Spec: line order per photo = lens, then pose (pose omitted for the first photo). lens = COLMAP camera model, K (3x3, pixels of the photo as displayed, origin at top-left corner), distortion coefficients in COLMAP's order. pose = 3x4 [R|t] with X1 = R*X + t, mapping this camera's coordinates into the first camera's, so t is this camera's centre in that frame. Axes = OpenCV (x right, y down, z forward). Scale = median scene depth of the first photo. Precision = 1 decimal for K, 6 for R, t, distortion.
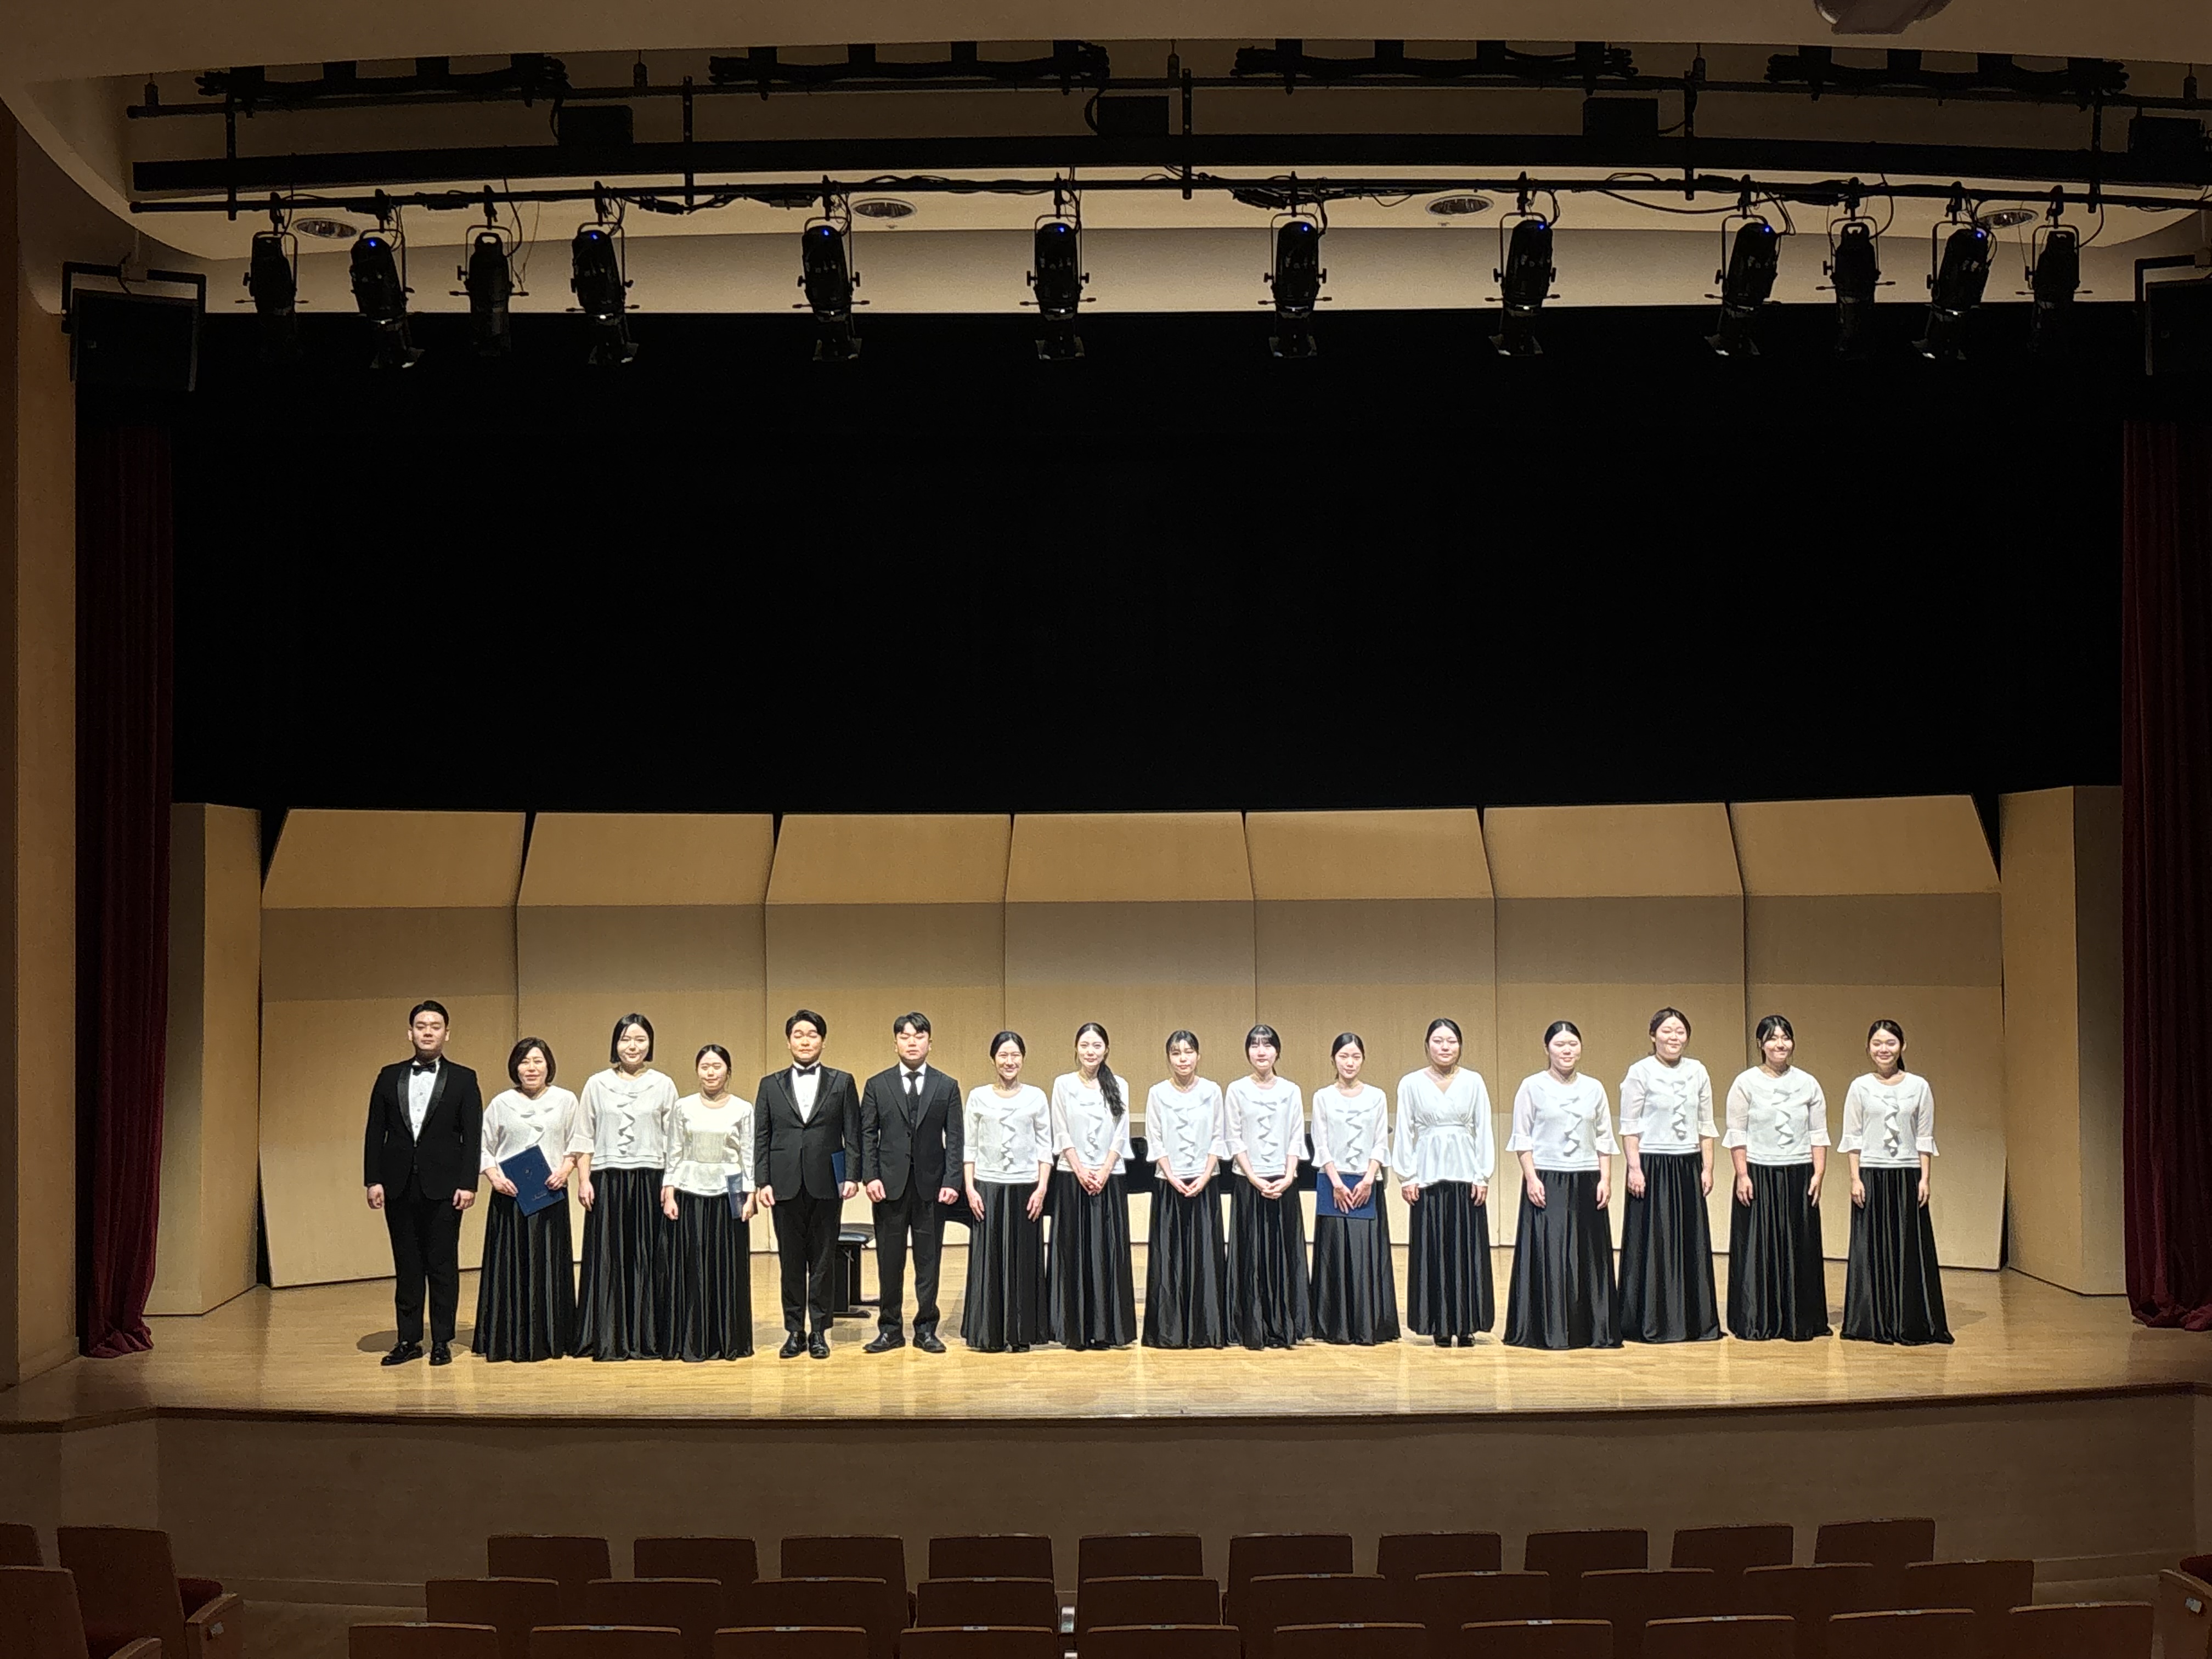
lens RADIAL K [[2691.0, 0, 1301.9], [0, 2691.0, 686.3], [0, 0, 1]] dist [0.200001, -0.587470]
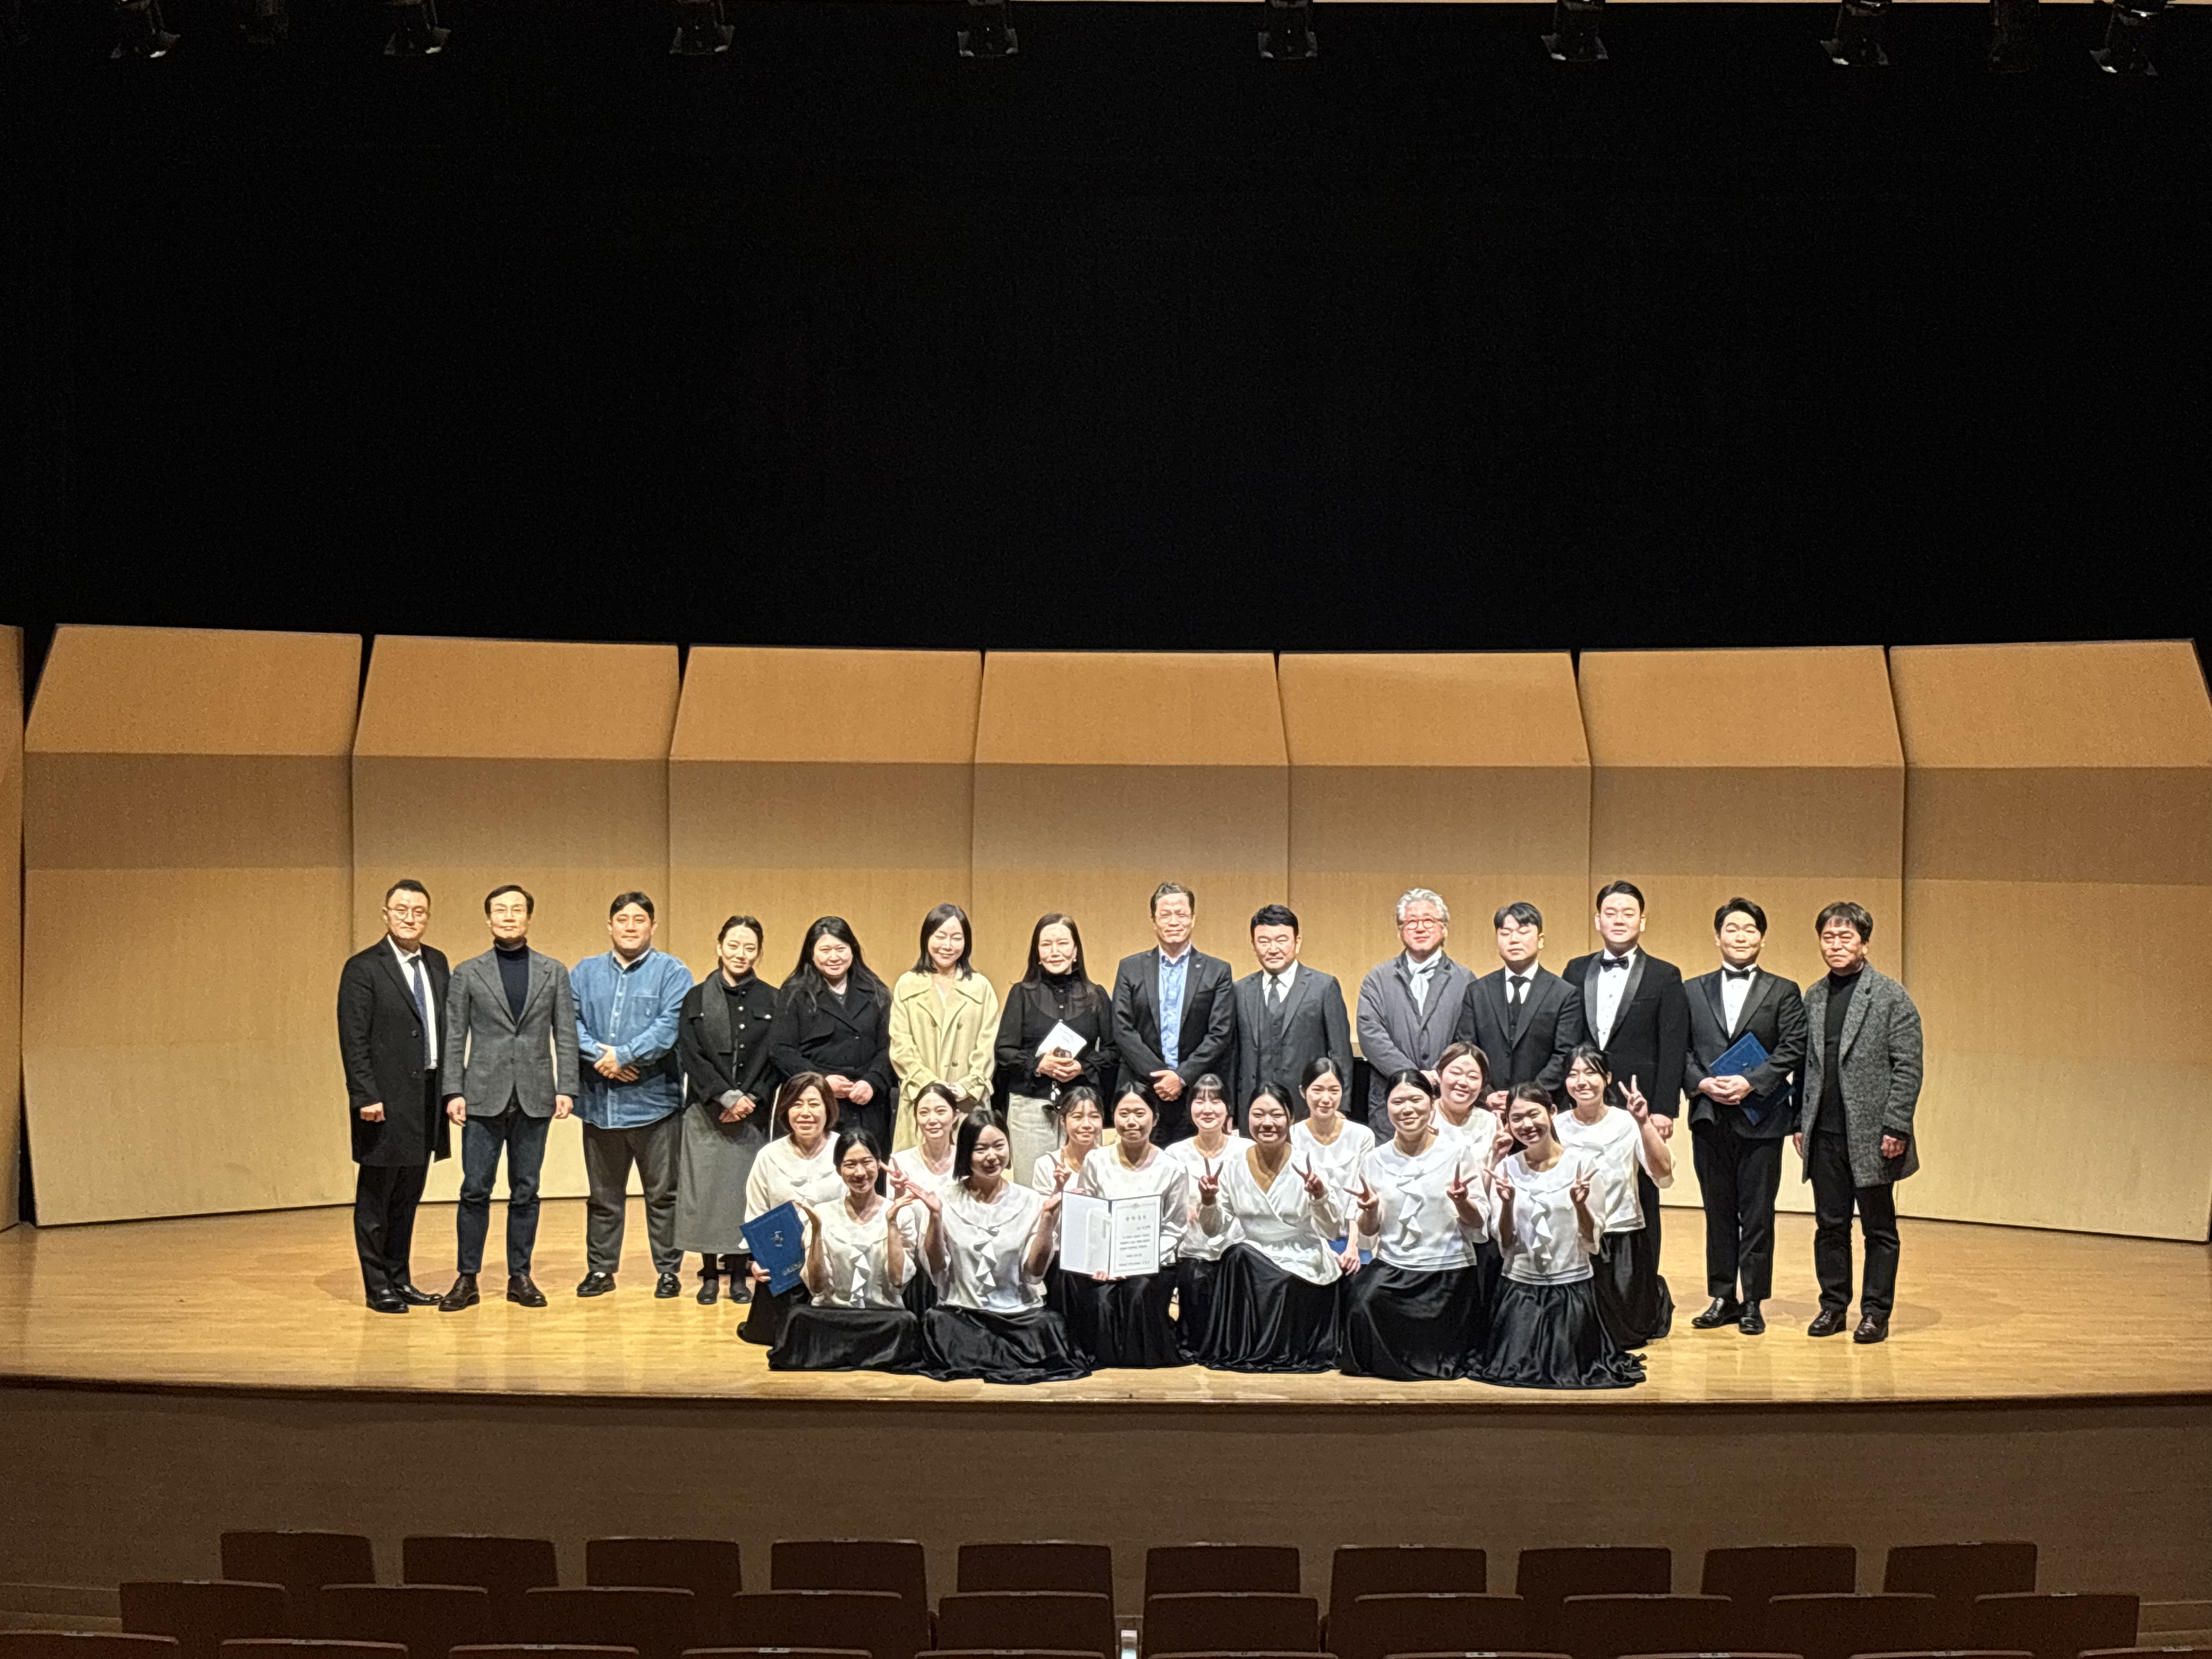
lens RADIAL K [[3436.5, 0, 1114.5], [0, 3436.5, 836.6], [0, 0, 1]] dist [0.194400, -1.178934]
pose [[0.999831, 0.014418, 0.011404, -0.103582], [-0.015480, 0.994929, 0.099382, 0.001612], [-0.009913, -0.099542, 0.994984, 0.004210]]
